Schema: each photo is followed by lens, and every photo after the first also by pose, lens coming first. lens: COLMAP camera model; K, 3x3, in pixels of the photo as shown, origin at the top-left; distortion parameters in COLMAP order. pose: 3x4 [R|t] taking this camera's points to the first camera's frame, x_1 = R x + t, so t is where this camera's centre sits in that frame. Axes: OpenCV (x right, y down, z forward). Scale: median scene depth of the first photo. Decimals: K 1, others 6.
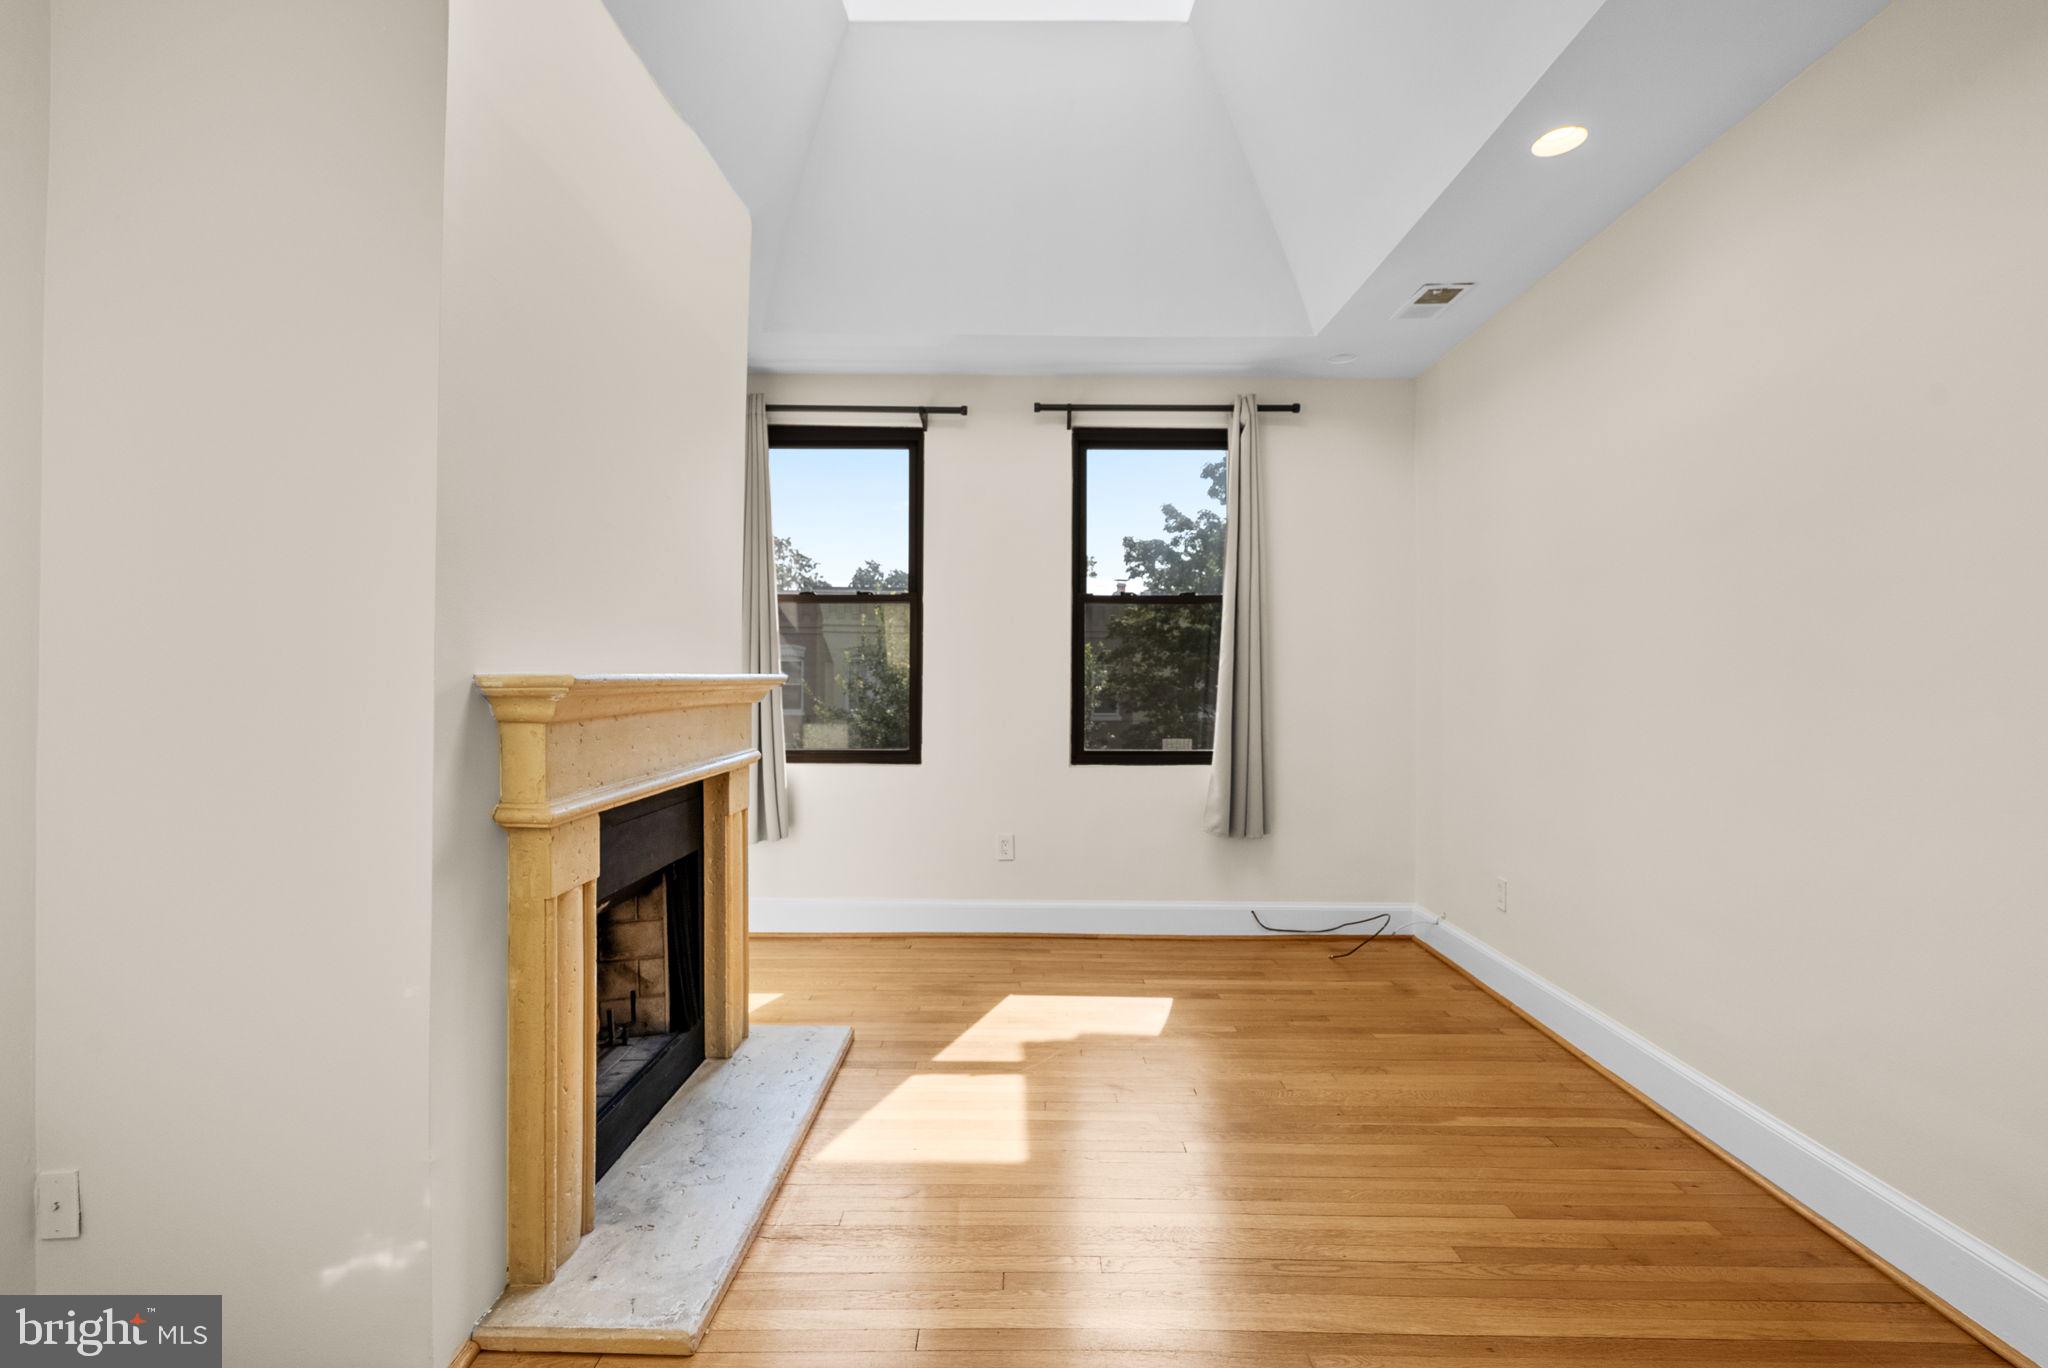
lens RADIAL K [[942.2, 0, 1014.8], [0, 942.2, 683.7], [0, 0, 1]] dist [-0.004821, 0.003214]
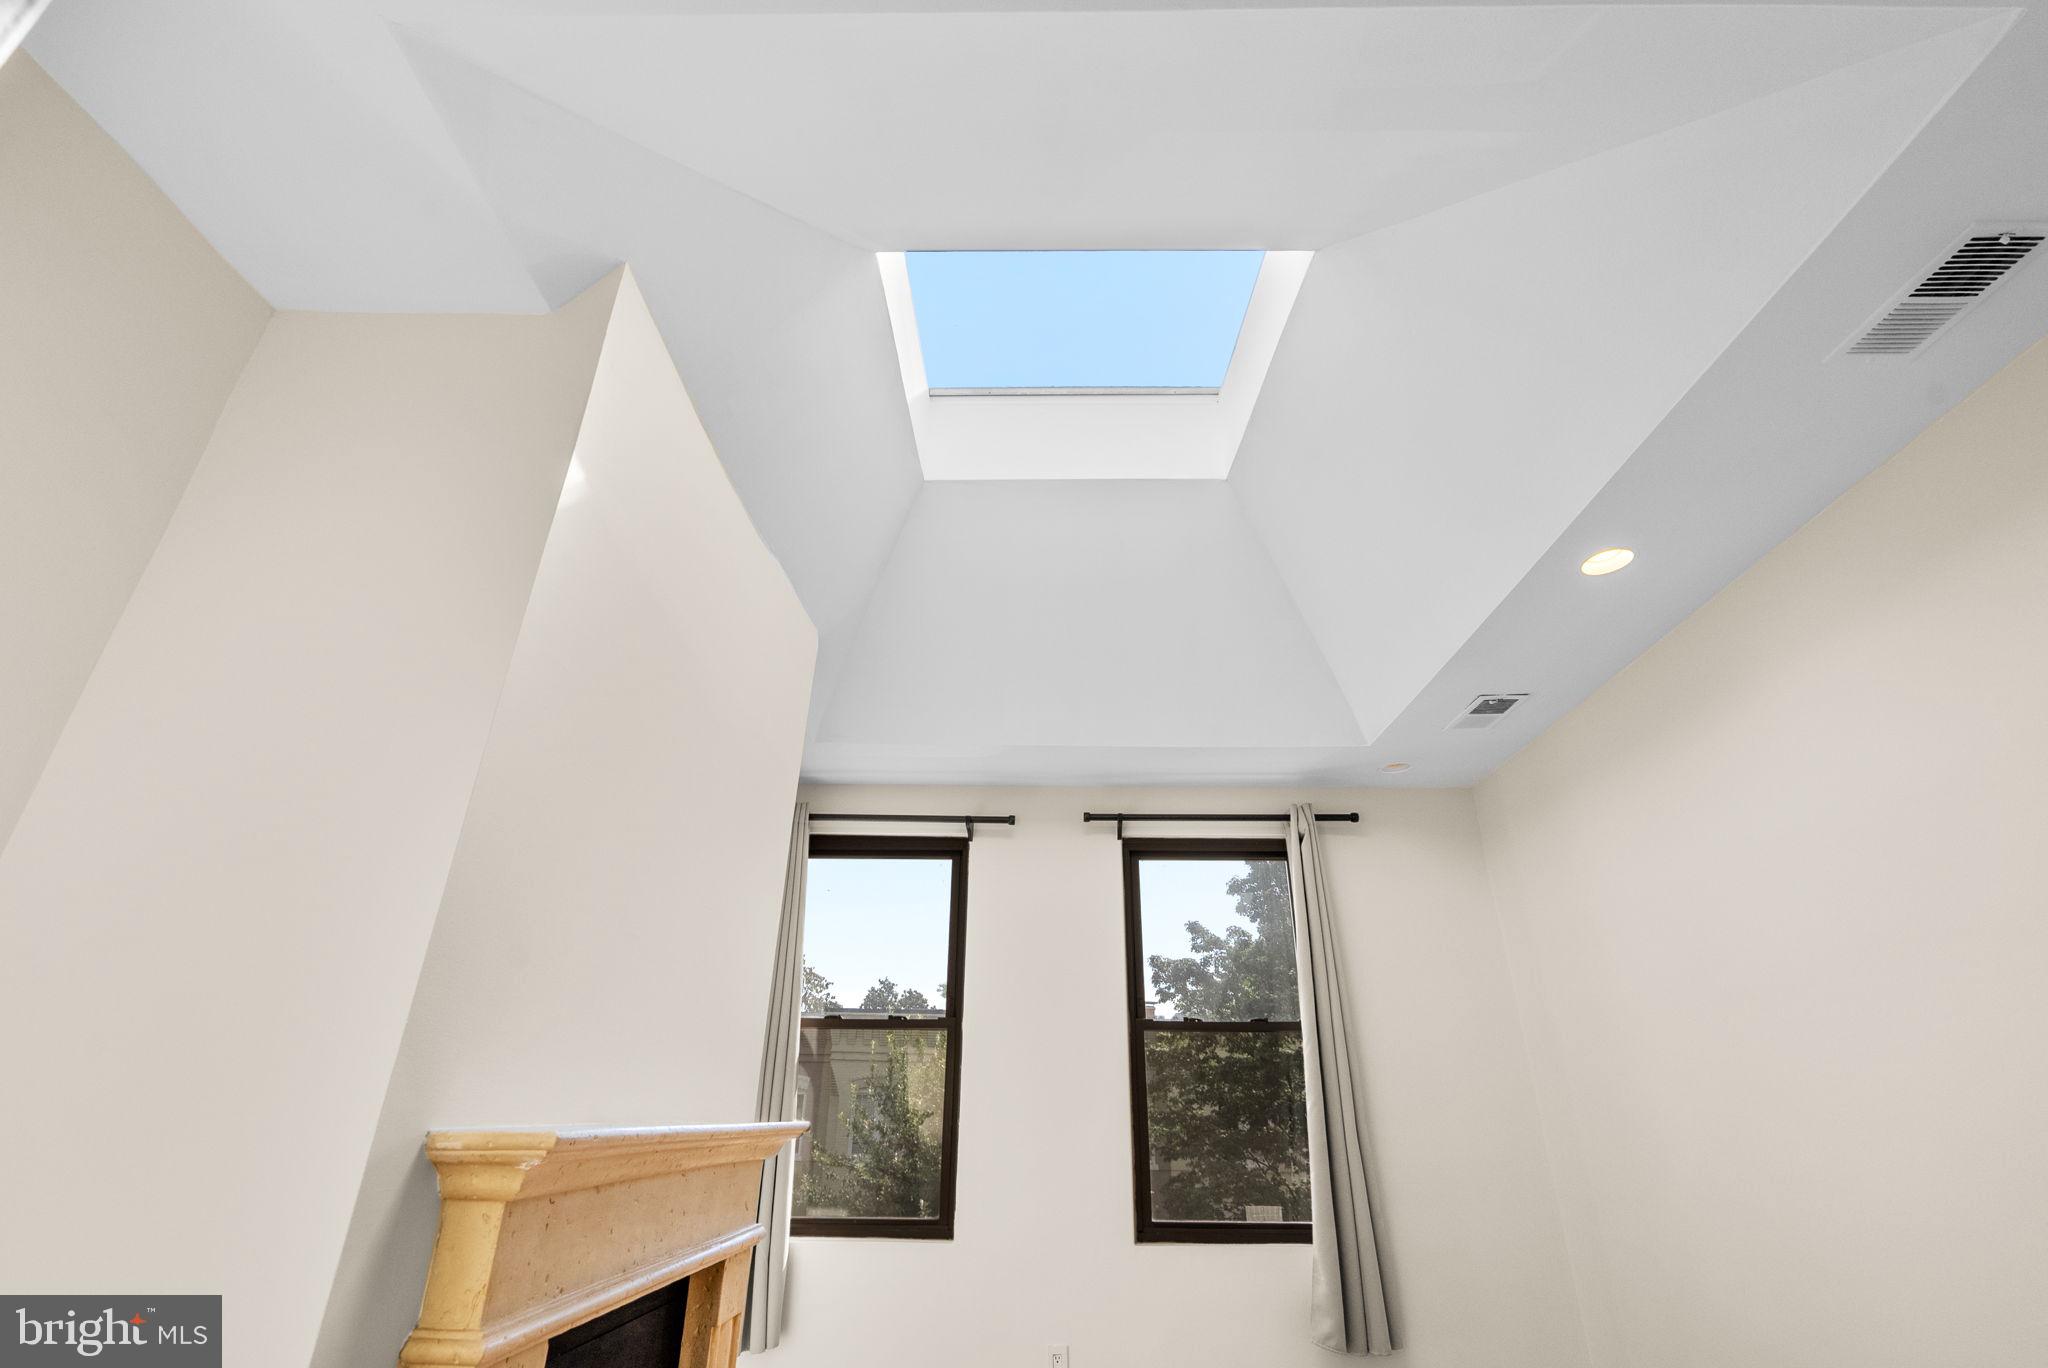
lens RADIAL K [[942.2, 0, 1023.4], [0, 942.2, 673.5], [0, 0, 1]] dist [-0.004821, 0.003214]
pose [[0.999918, -0.000968, -0.012731, -0.034553], [-0.004613, 0.902347, -0.430986, -0.008329], [0.011905, 0.431009, 0.902269, 0.067125]]
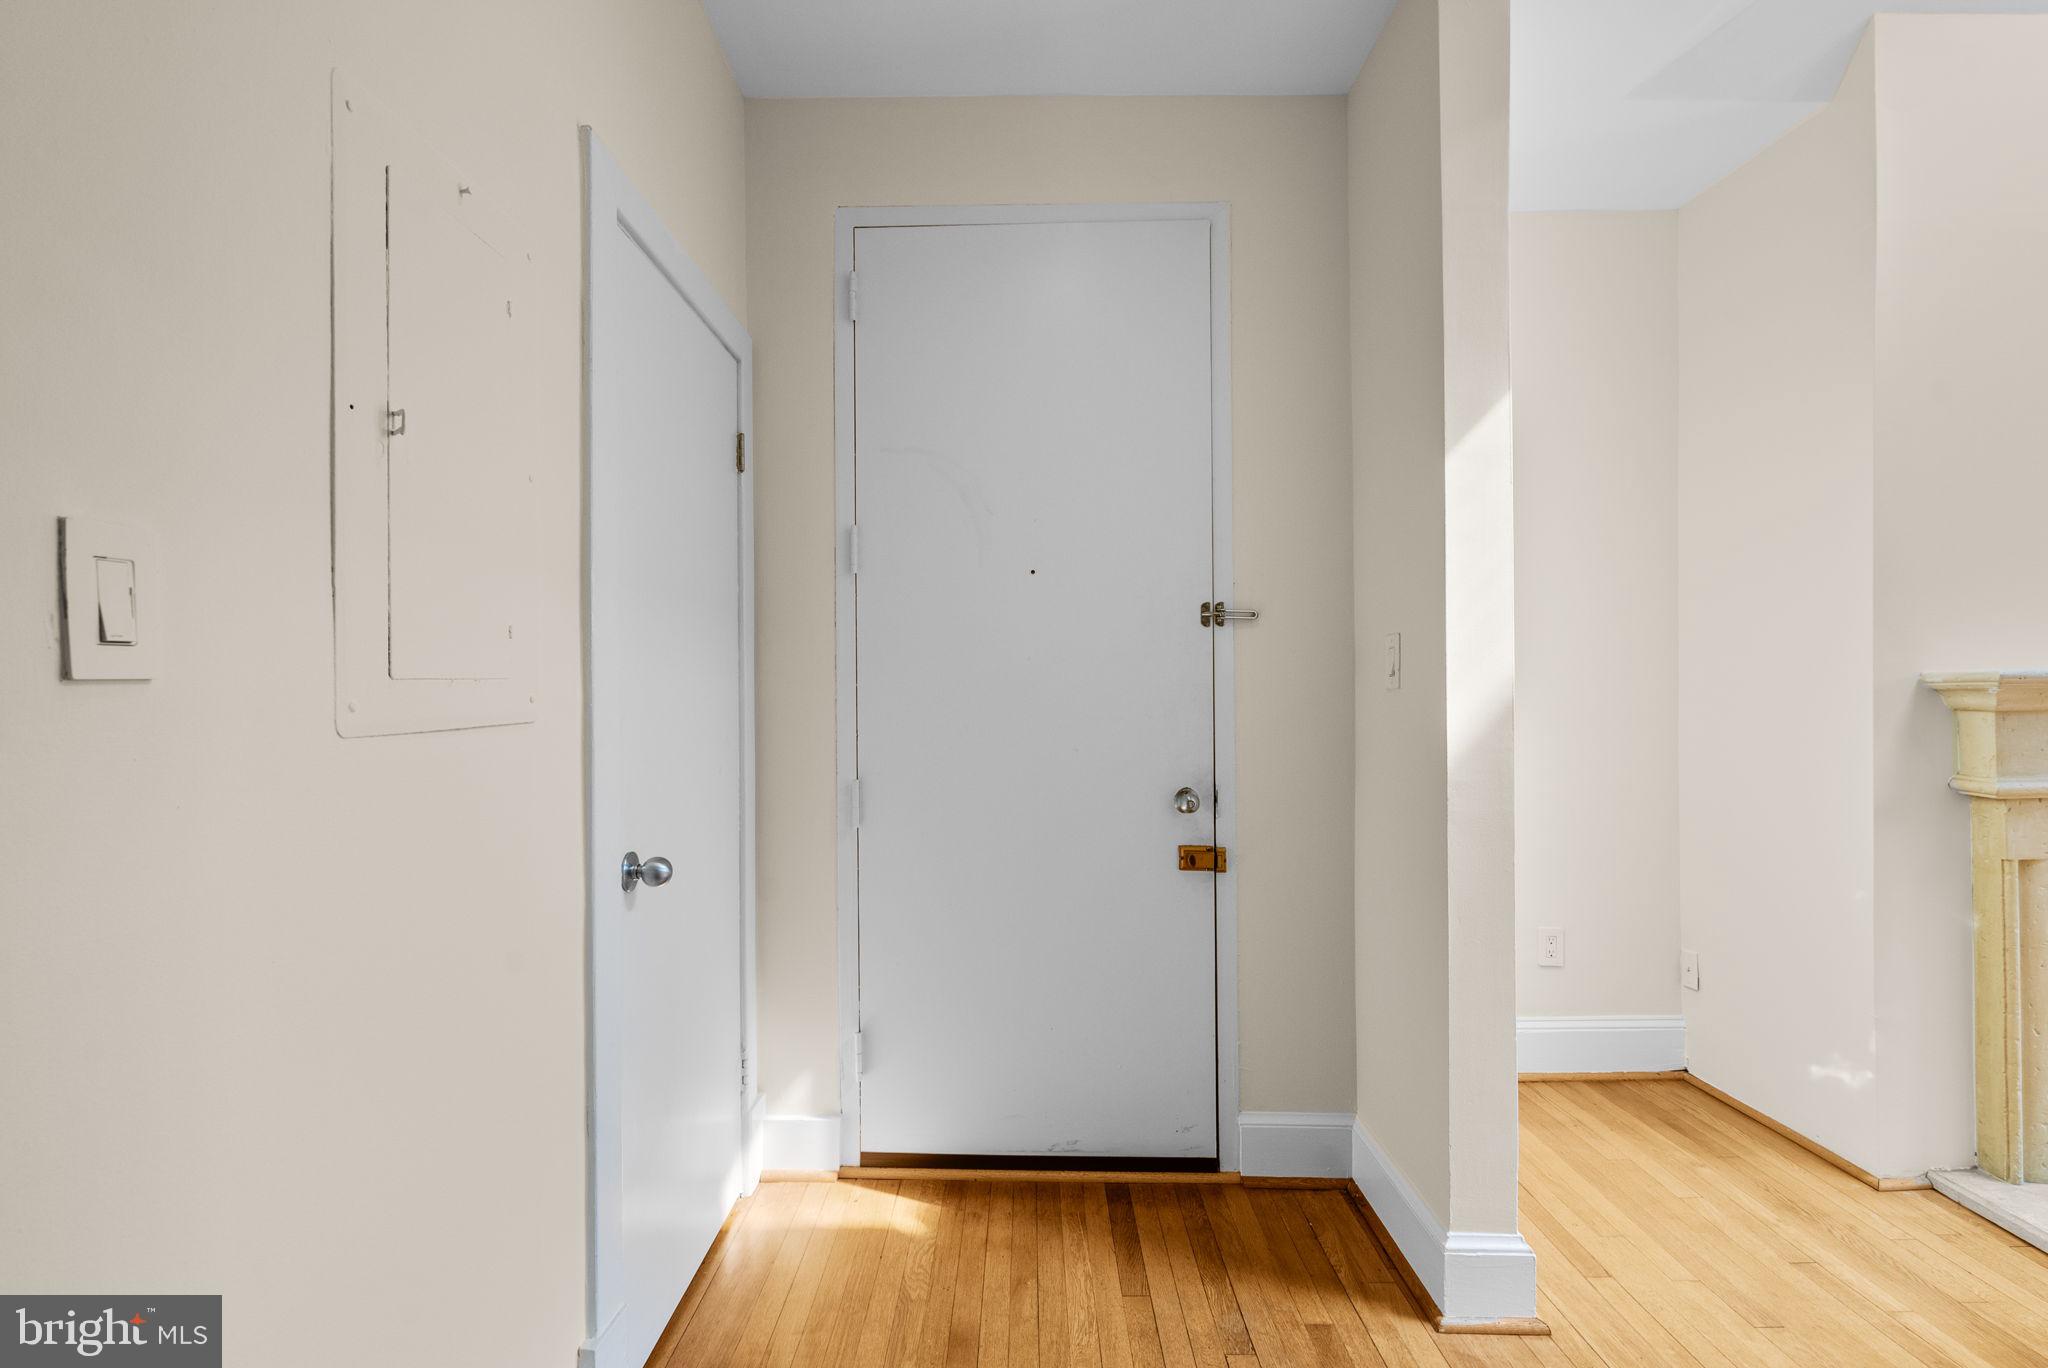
lens RADIAL K [[942.2, 0, 1030.4], [0, 942.2, 679.2], [0, 0, 1]] dist [-0.004821, 0.003214]
pose [[0.015237, -0.004438, -0.999874, 0.335969], [0.009190, 0.999949, -0.004299, -0.003079], [0.999842, -0.009124, 0.015277, -0.124822]]
